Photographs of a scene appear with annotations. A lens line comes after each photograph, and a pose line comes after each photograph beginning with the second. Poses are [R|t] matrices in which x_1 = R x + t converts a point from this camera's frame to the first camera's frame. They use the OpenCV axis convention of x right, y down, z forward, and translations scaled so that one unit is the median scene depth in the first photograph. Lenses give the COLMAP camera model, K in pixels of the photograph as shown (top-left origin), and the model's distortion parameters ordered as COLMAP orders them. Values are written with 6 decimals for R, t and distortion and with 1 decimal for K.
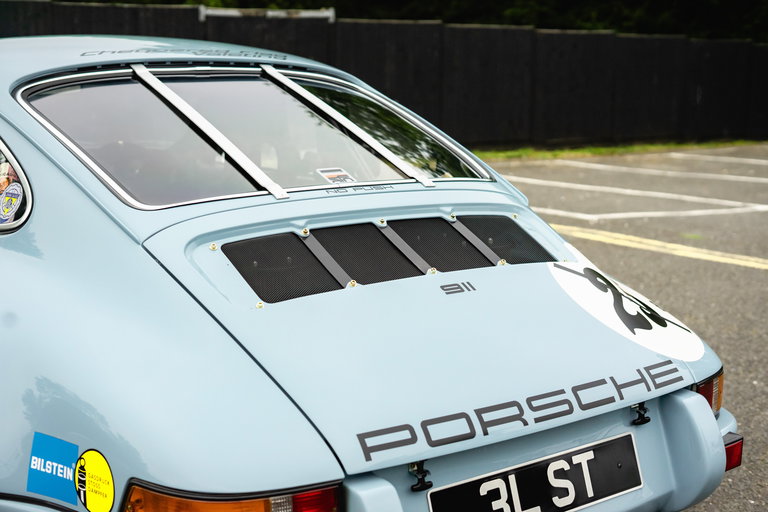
lens RADIAL K [[1113.2, 0, 383.3], [0, 1113.2, 255.8], [0, 0, 1]] dist [0.000464, 0.000000]
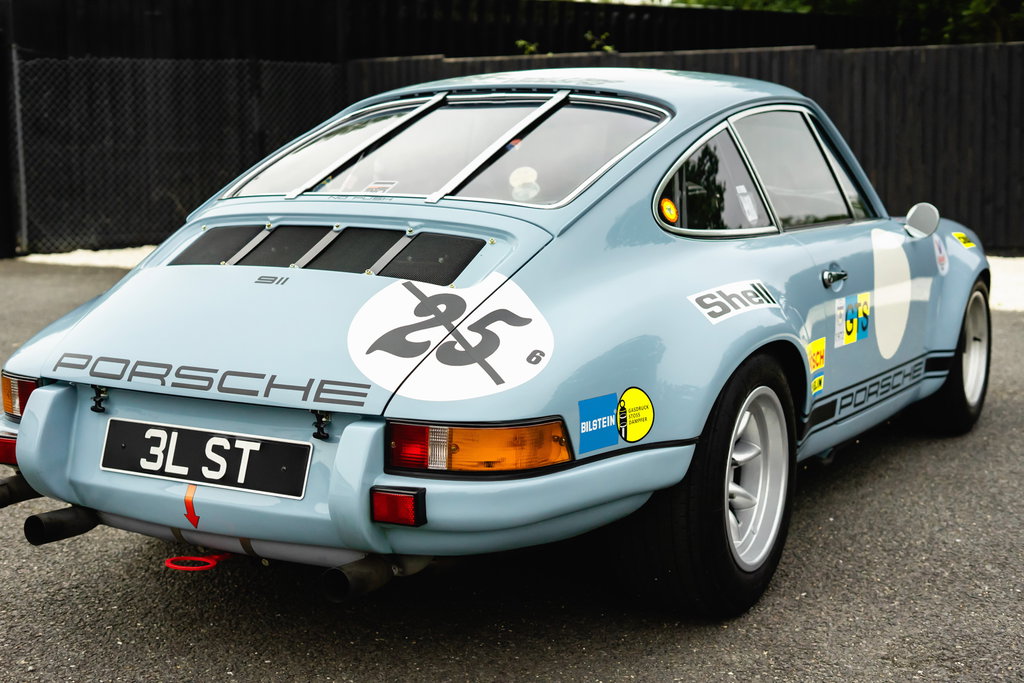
lens RADIAL K [[1484.2, 0, 510.7], [0, 1484.2, 341.7], [0, 0, 1]] dist [0.000464, 0.000000]
pose [[0.385925, 0.117941, -0.914960, 1.572708], [-0.155211, 0.985957, 0.061626, -0.039637], [0.909380, 0.118229, 0.398812, 0.673120]]
